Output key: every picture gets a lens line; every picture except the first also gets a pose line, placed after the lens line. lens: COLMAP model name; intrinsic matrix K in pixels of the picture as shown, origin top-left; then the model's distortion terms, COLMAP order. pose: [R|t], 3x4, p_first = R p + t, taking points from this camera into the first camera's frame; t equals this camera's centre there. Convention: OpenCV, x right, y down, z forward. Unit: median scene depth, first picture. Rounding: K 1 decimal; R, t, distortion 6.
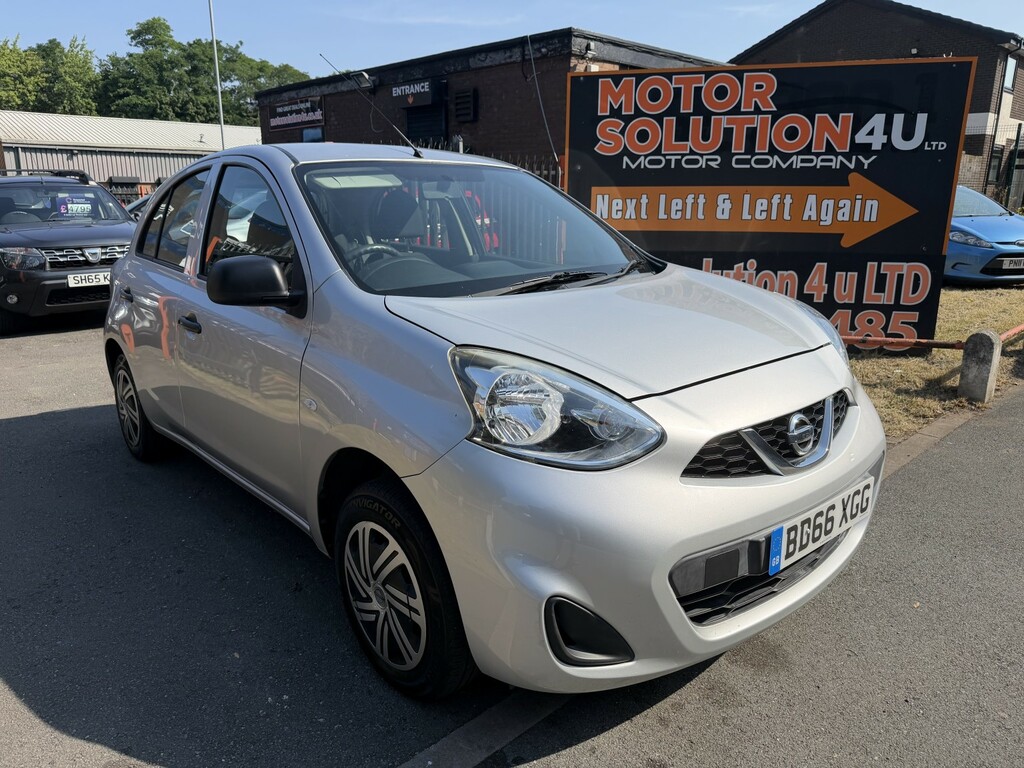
lens RADIAL K [[721.7, 0, 507.3], [0, 721.7, 378.4], [0, 0, 1]] dist [0.023778, -0.035922]
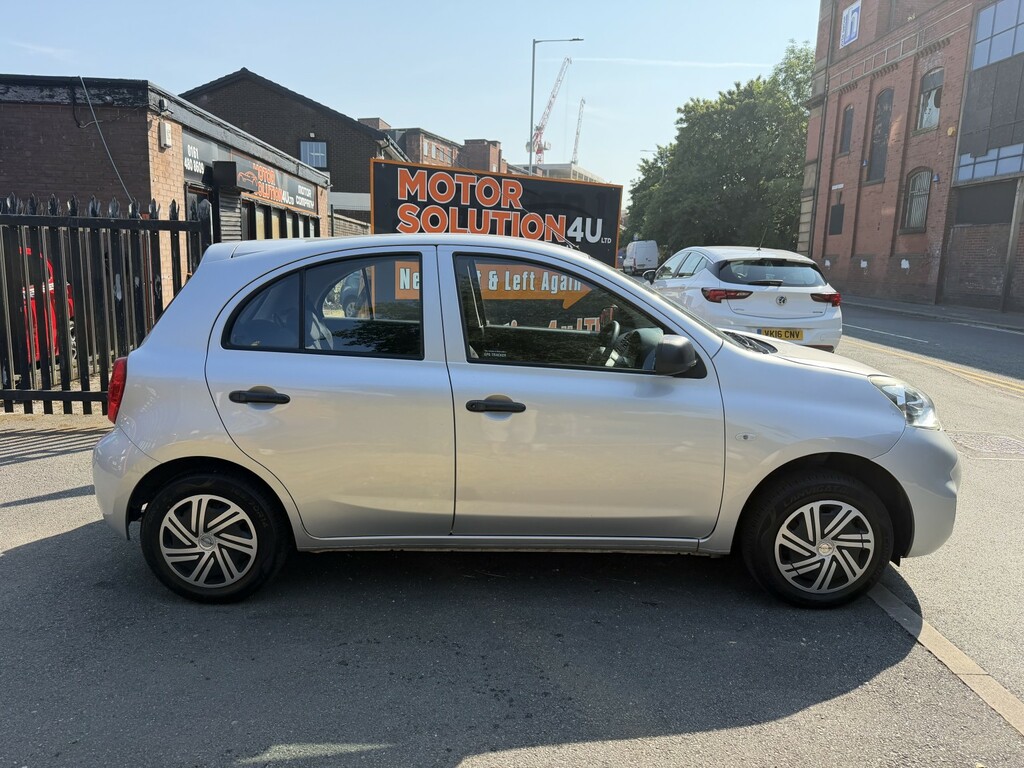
lens RADIAL K [[721.7, 0, 511.8], [0, 721.7, 388.6], [0, 0, 1]] dist [0.023778, -0.035922]
pose [[0.665540, -0.113659, 0.737657, -0.637020], [0.158826, 0.987267, 0.008821, -0.057387], [-0.729267, 0.111288, 0.675118, 0.150051]]
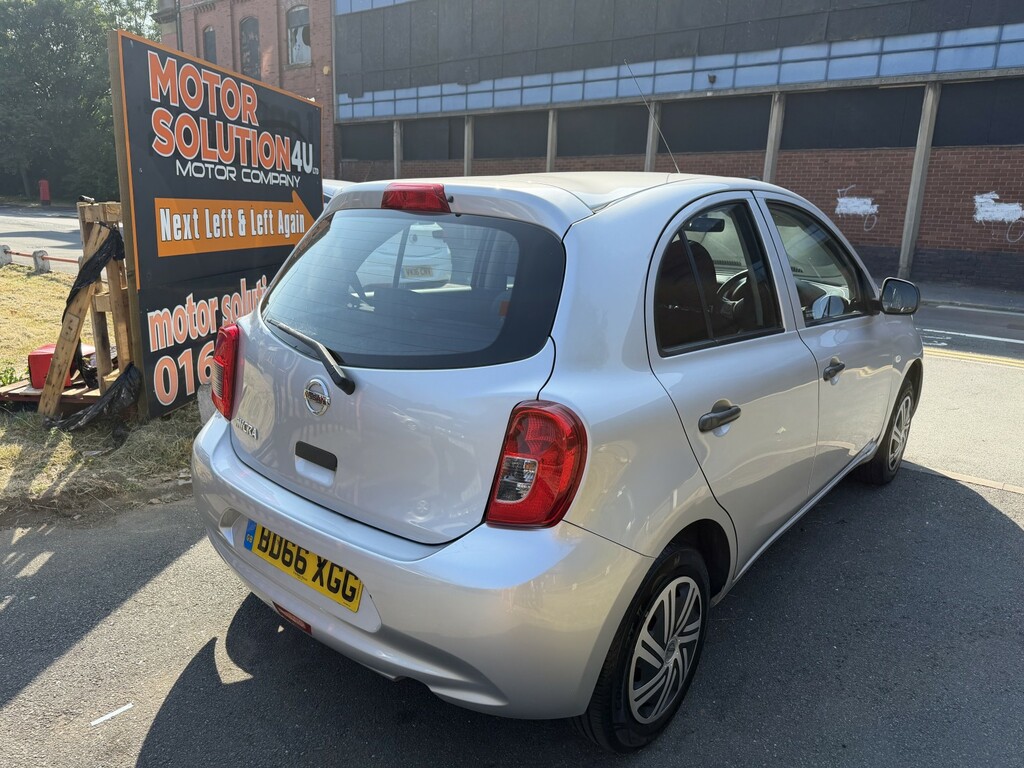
lens RADIAL K [[721.7, 0, 508.6], [0, 721.7, 378.7], [0, 0, 1]] dist [0.023778, -0.035922]
pose [[-0.139553, -0.232703, 0.962483, -0.704905], [0.215424, 0.941579, 0.258884, -0.218145], [-0.966497, 0.243470, -0.081270, 0.803502]]
